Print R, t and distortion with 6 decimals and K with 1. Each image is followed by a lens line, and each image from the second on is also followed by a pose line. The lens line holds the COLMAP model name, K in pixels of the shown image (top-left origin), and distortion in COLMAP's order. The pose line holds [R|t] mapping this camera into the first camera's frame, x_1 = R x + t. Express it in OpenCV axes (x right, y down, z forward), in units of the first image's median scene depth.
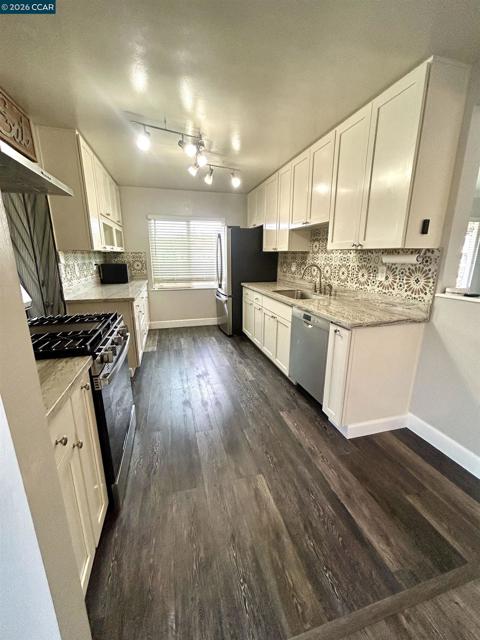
lens RADIAL K [[259.1, 0, 240.7], [0, 259.1, 317.7], [0, 0, 1]] dist [-0.000638, 0.000527]
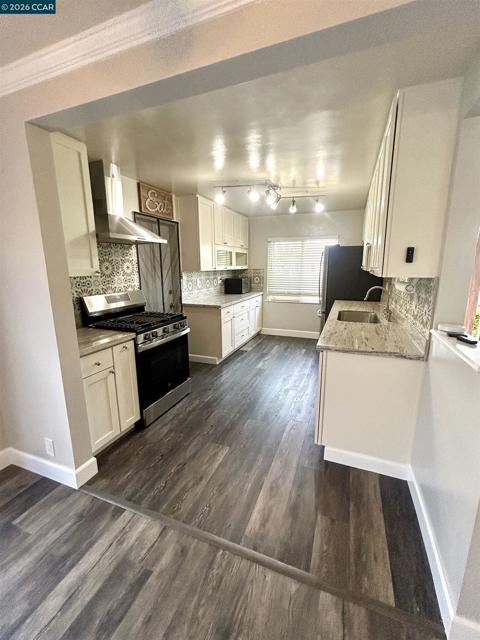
lens RADIAL K [[259.1, 0, 231.0], [0, 259.1, 317.9], [0, 0, 1]] dist [-0.000638, 0.000527]
pose [[0.800122, 0.111327, -0.589416, 0.386528], [-0.135741, 0.990740, 0.002861, -0.022580], [0.584276, 0.077719, 0.807825, -0.048918]]
